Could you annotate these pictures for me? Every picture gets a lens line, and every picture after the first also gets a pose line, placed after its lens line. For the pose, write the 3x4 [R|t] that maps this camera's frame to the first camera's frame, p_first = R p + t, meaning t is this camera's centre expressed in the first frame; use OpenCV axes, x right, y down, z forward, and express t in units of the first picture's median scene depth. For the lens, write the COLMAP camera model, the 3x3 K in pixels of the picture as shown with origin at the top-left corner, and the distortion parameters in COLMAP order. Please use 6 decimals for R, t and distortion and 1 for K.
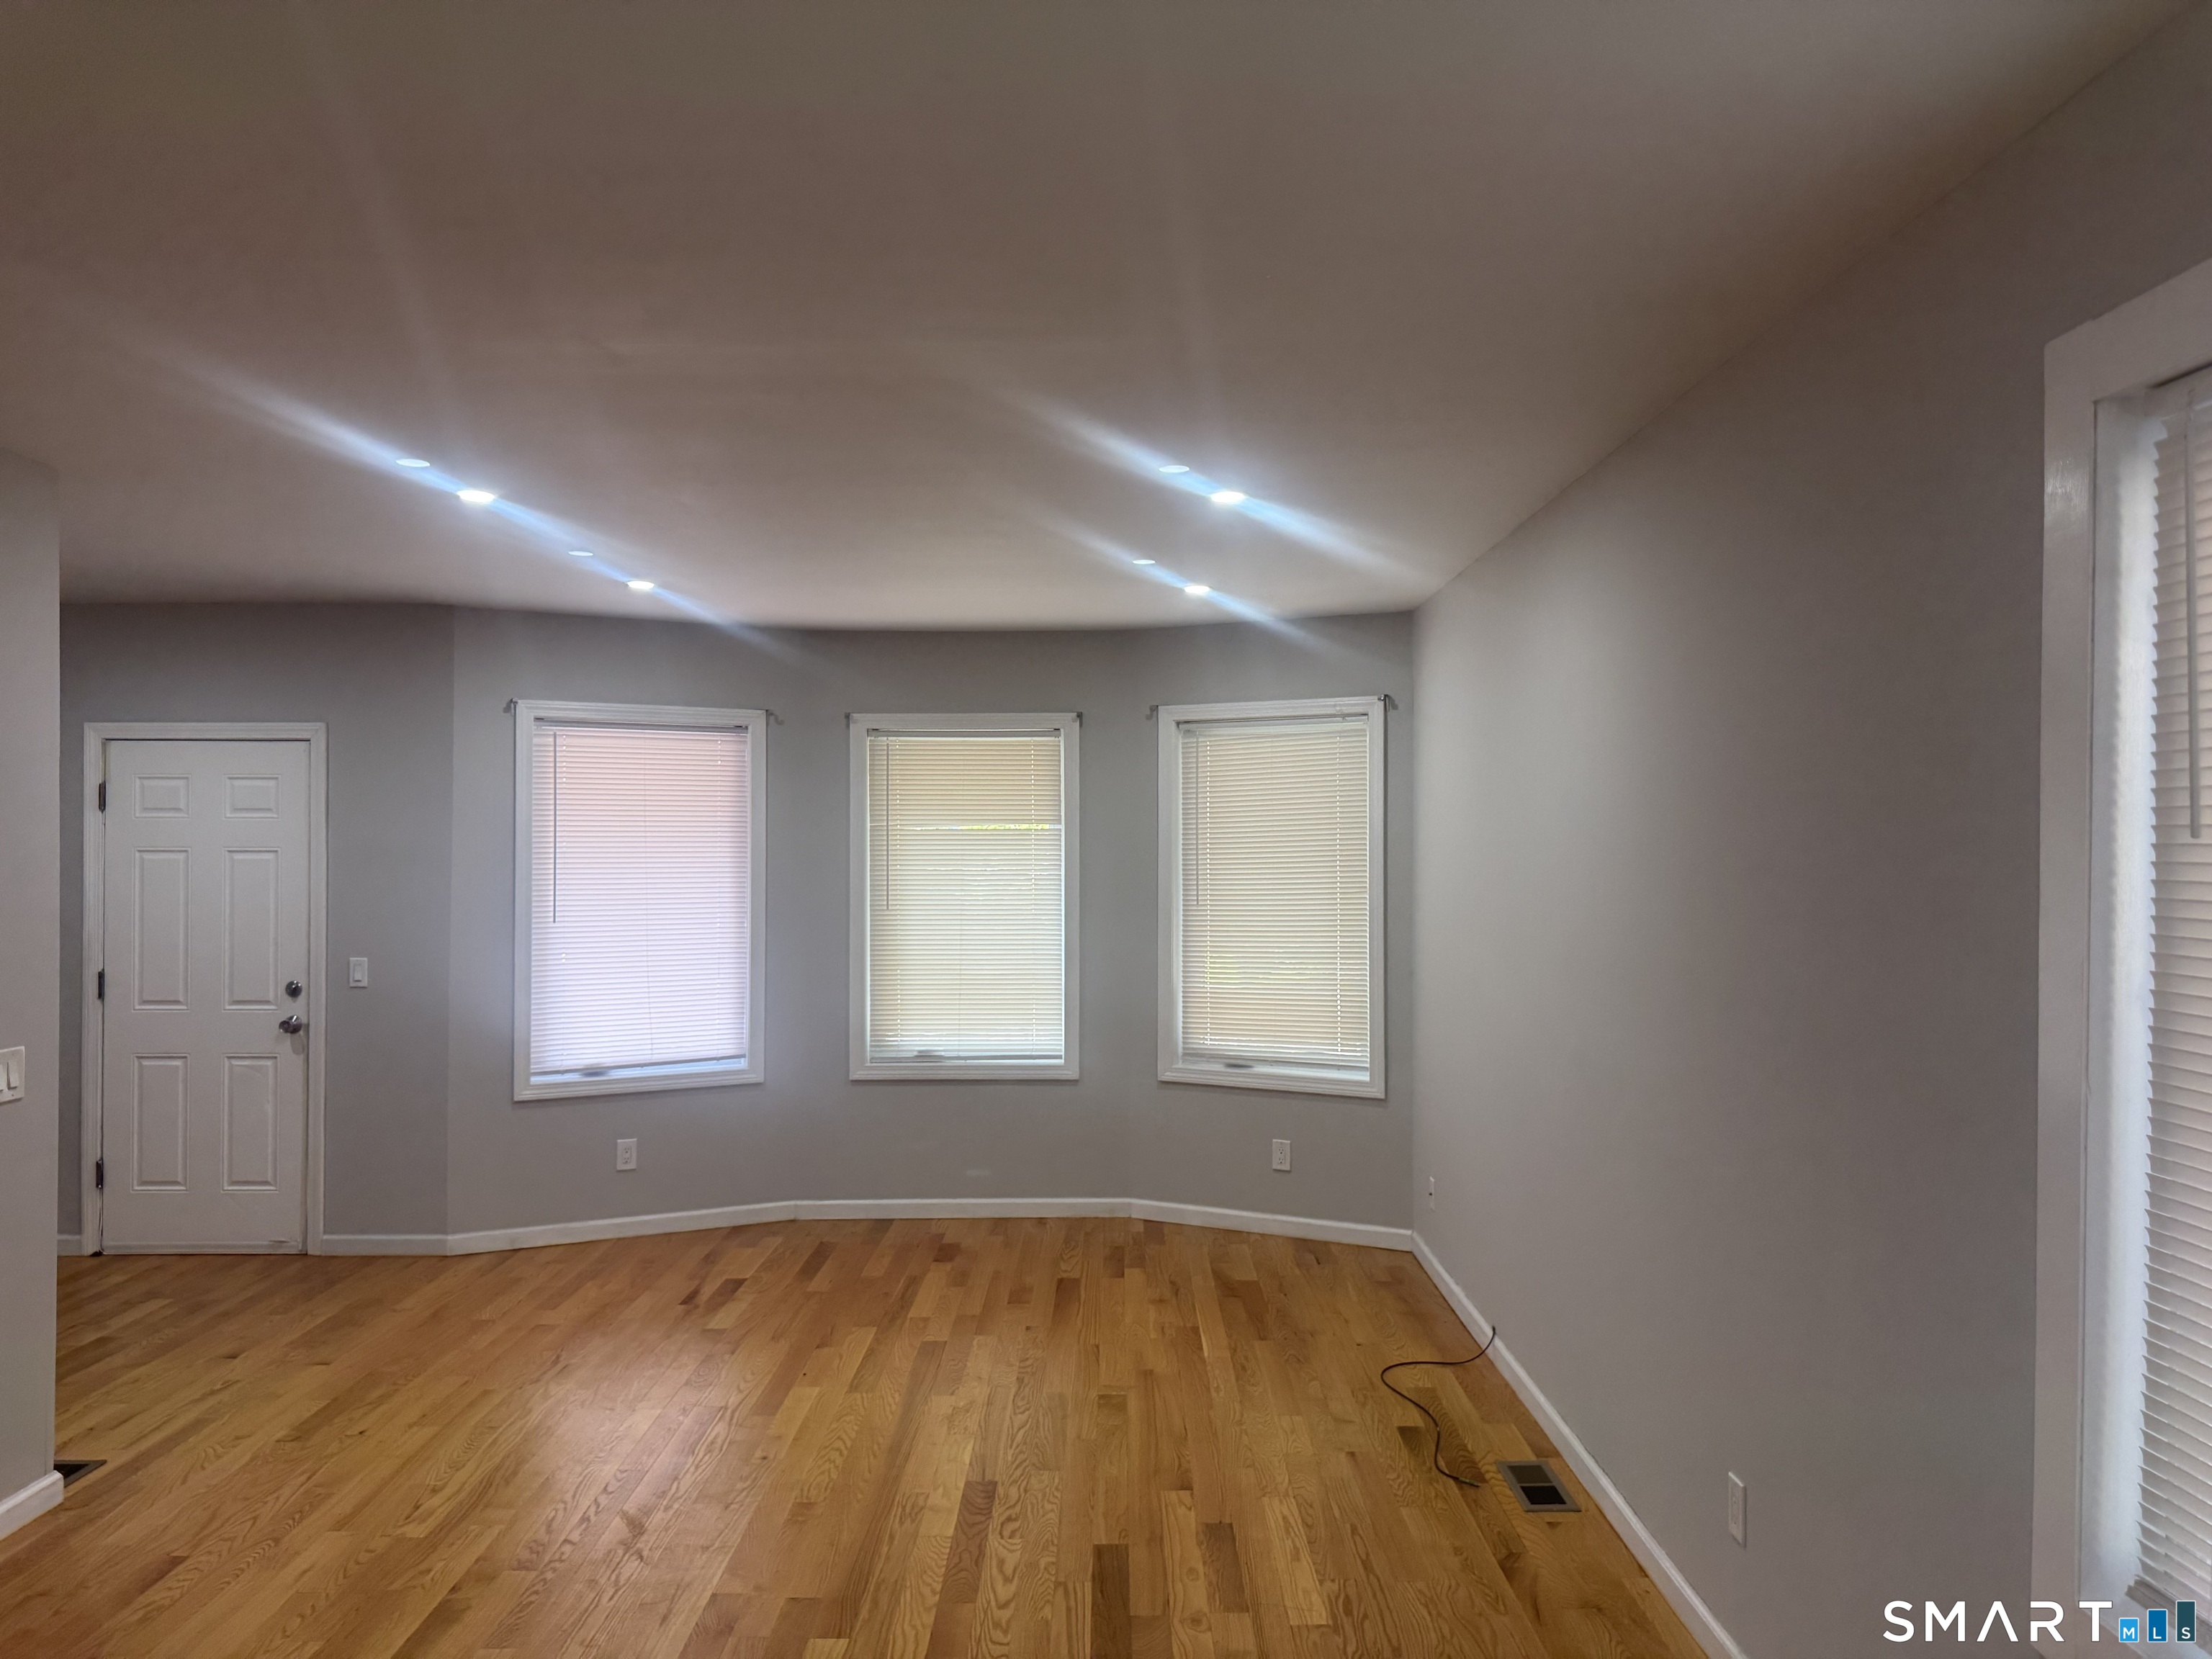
lens RADIAL K [[1576.5, 0, 1108.6], [0, 1576.5, 786.8], [0, 0, 1]] dist [0.083091, -0.087702]
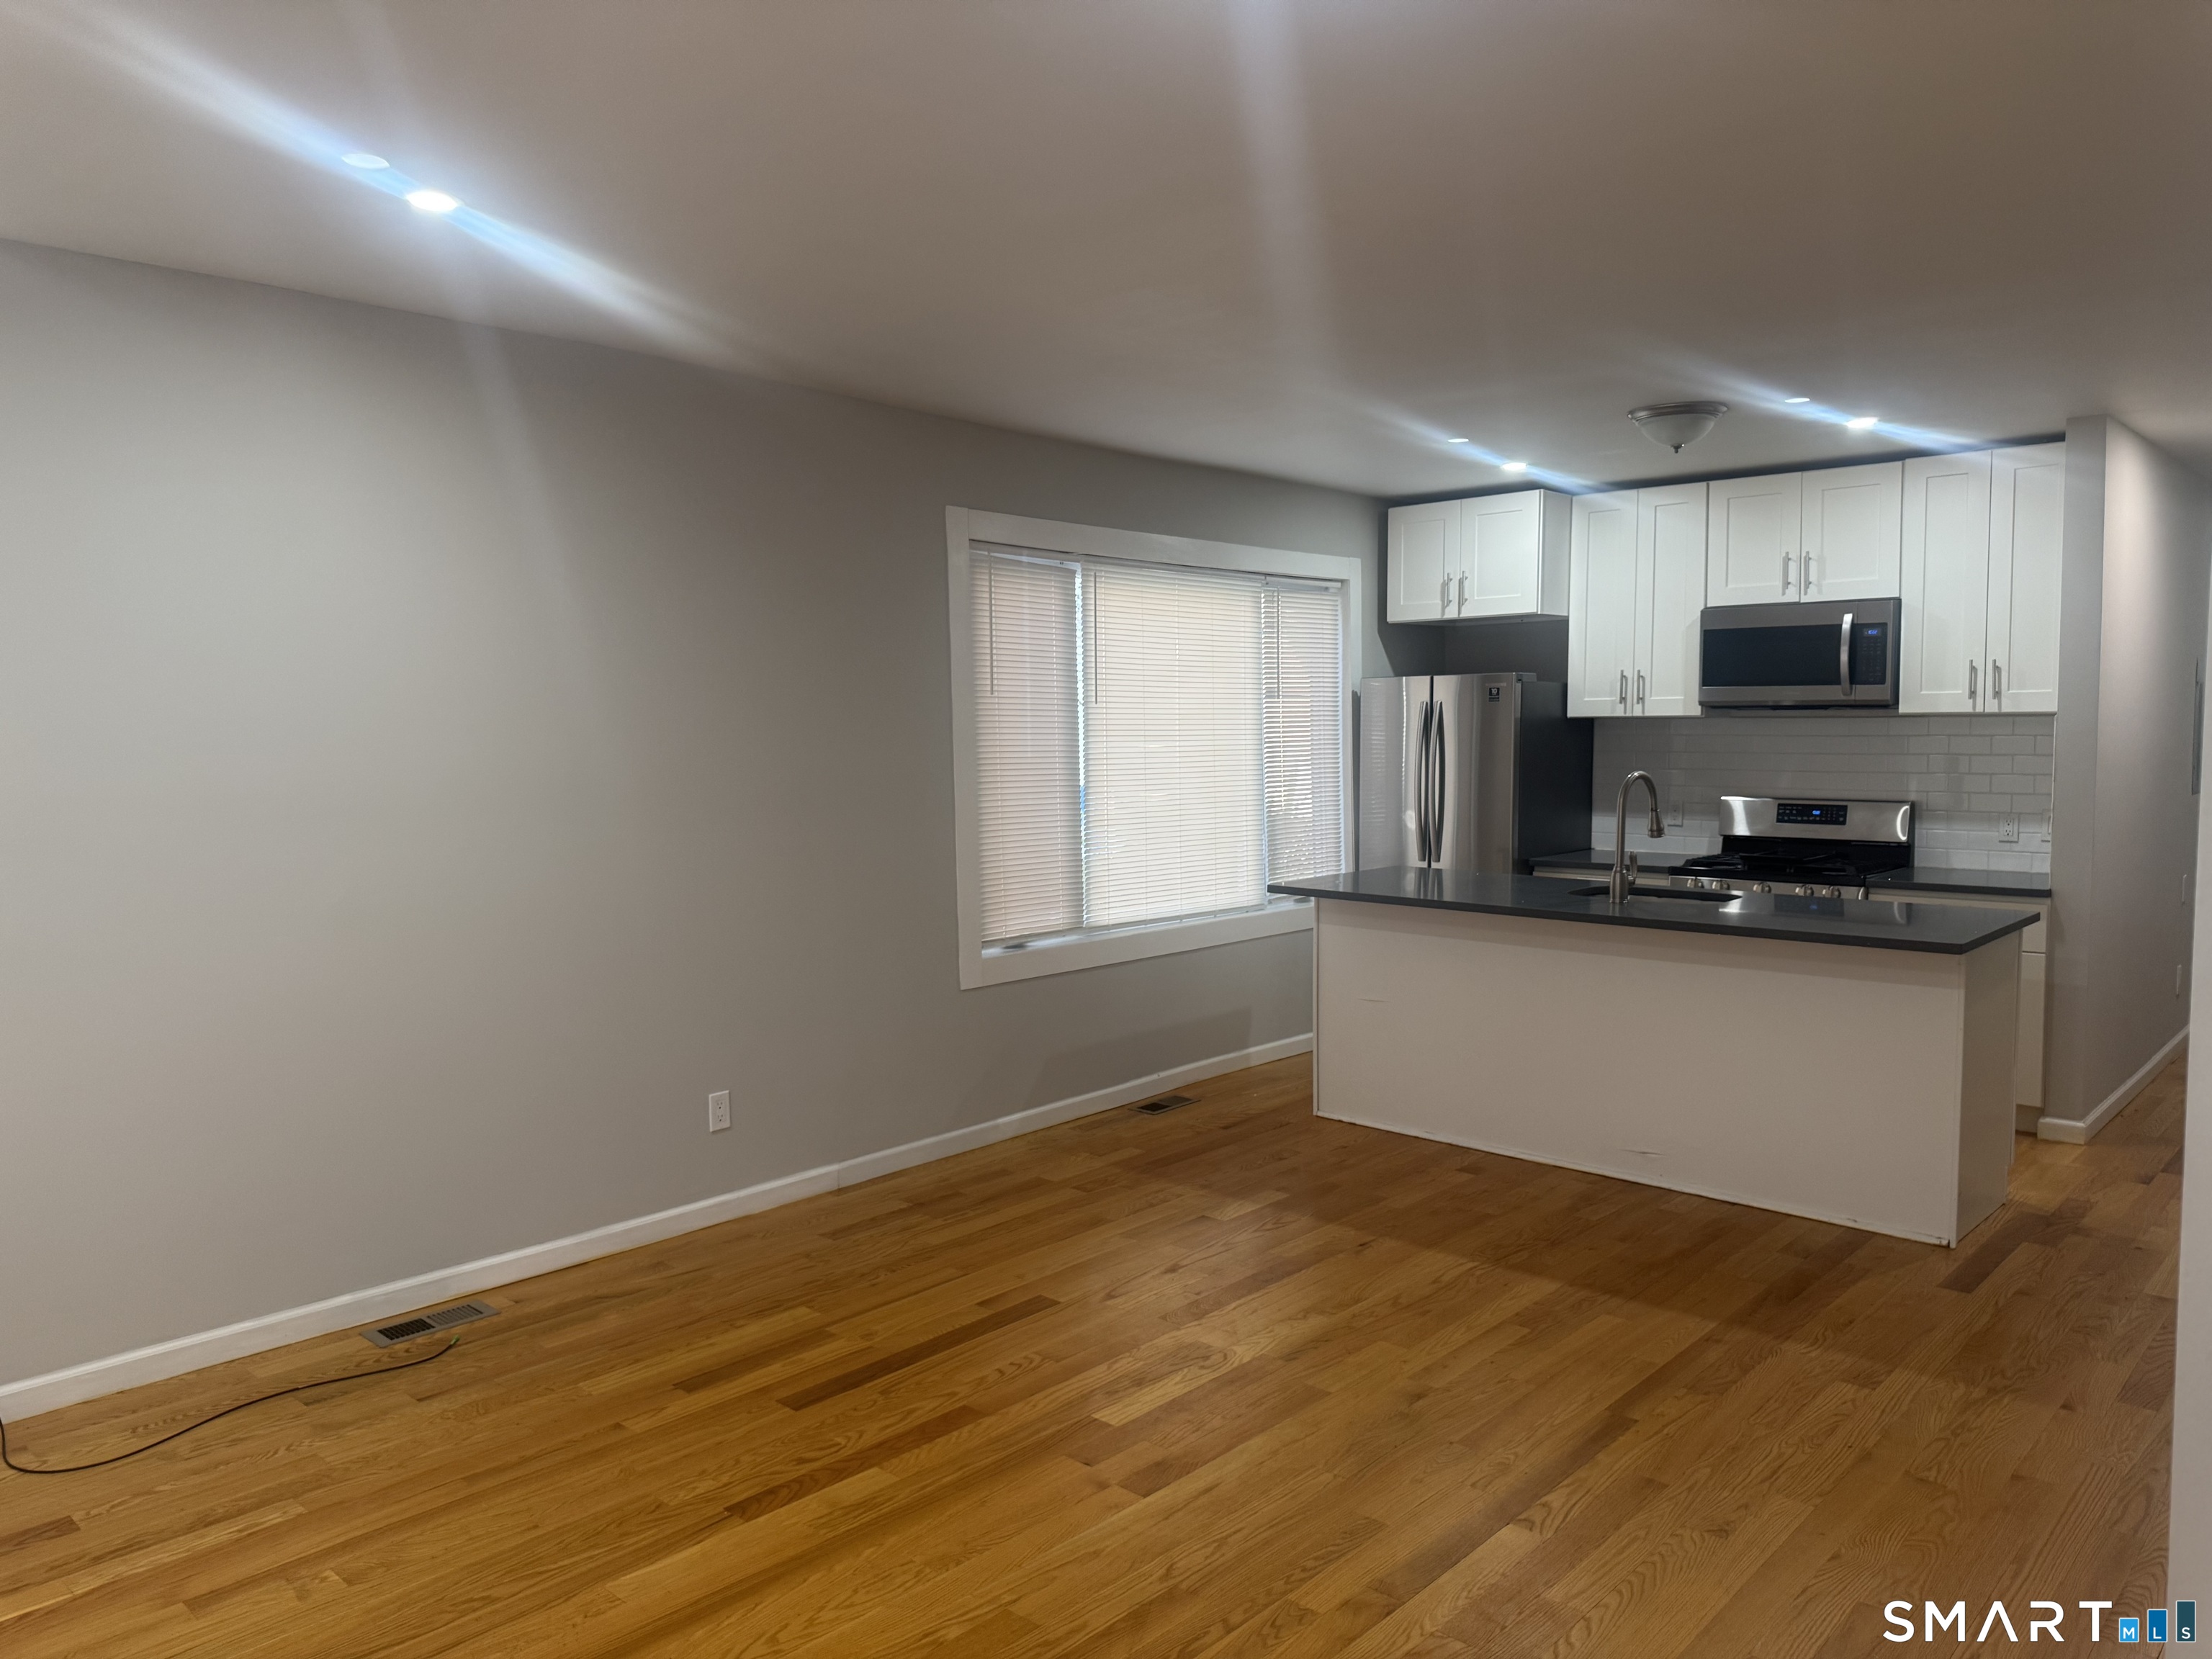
lens RADIAL K [[1576.5, 0, 1110.7], [0, 1576.5, 842.0], [0, 0, 1]] dist [0.083091, -0.087702]
pose [[-0.743144, -0.043314, 0.667728, -0.475098], [-0.015702, 0.998757, 0.047311, 0.053524], [-0.668947, 0.024674, -0.742901, 0.972447]]
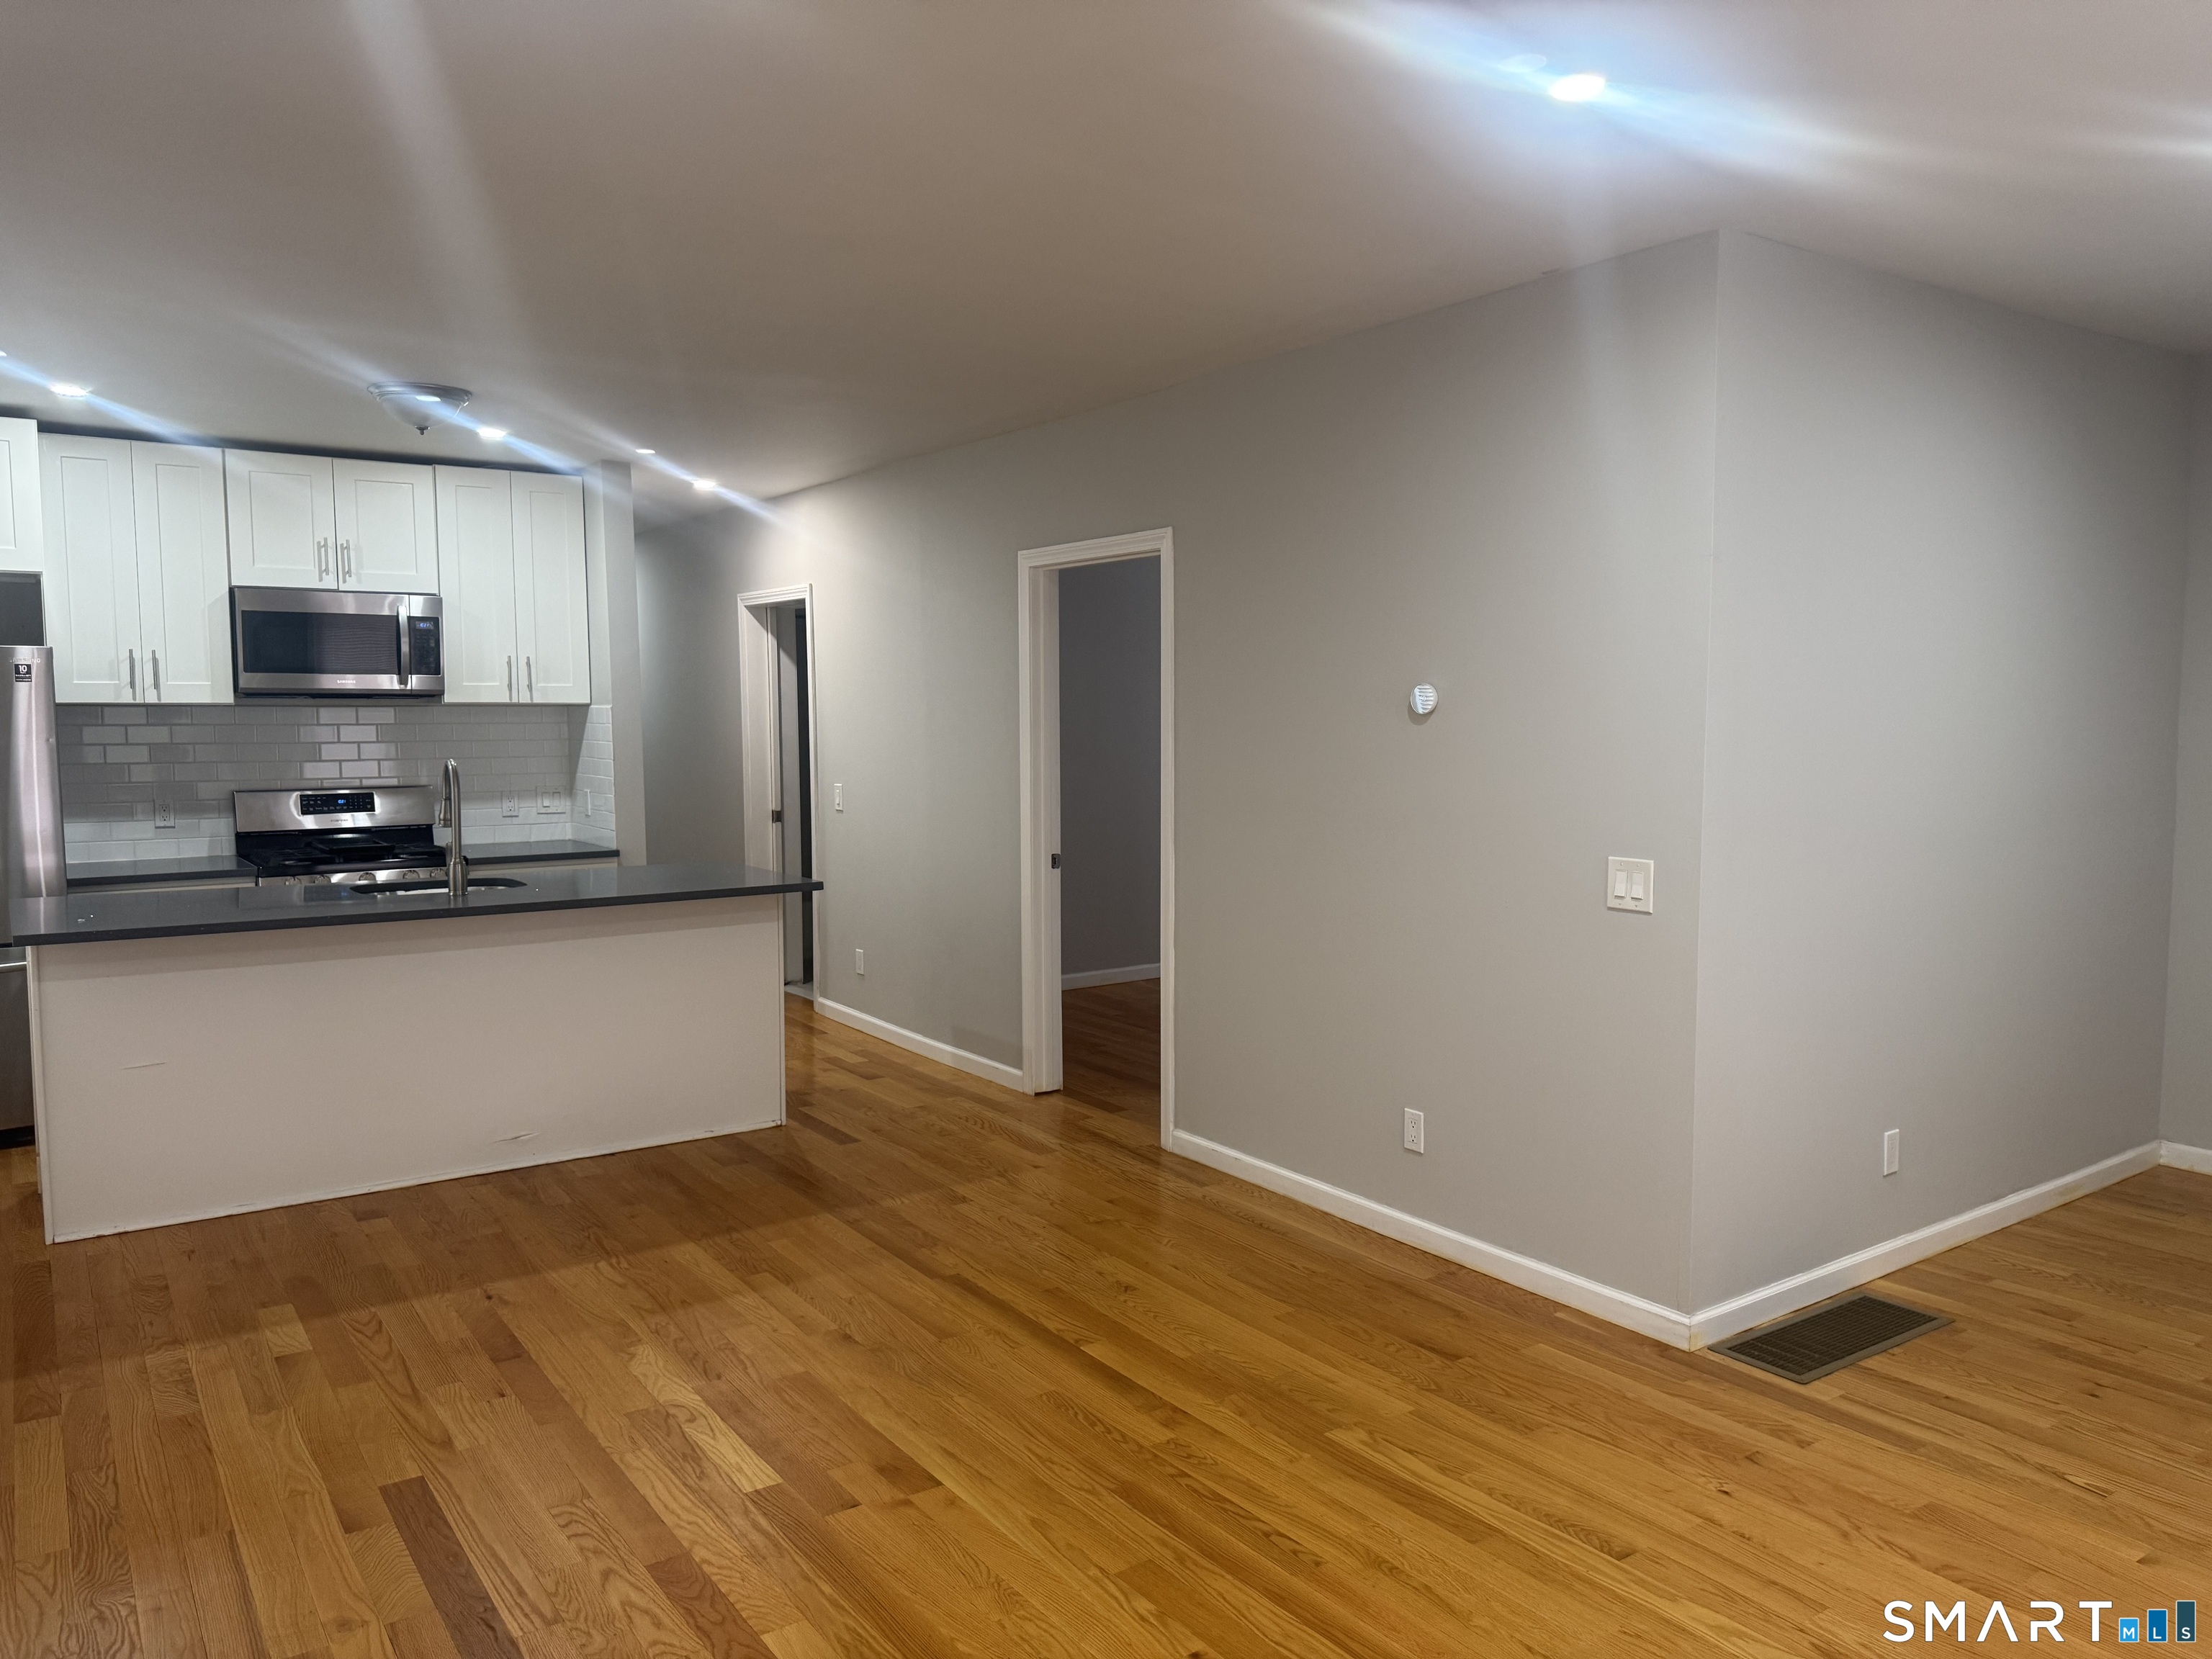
lens RADIAL K [[1576.5, 0, 1097.7], [0, 1576.5, 840.6], [0, 0, 1]] dist [0.083091, -0.087702]
pose [[-0.819353, 0.054873, -0.570657, 0.100973], [0.026146, 0.997950, 0.058420, 0.053878], [0.572692, 0.032946, -0.819108, 1.030010]]
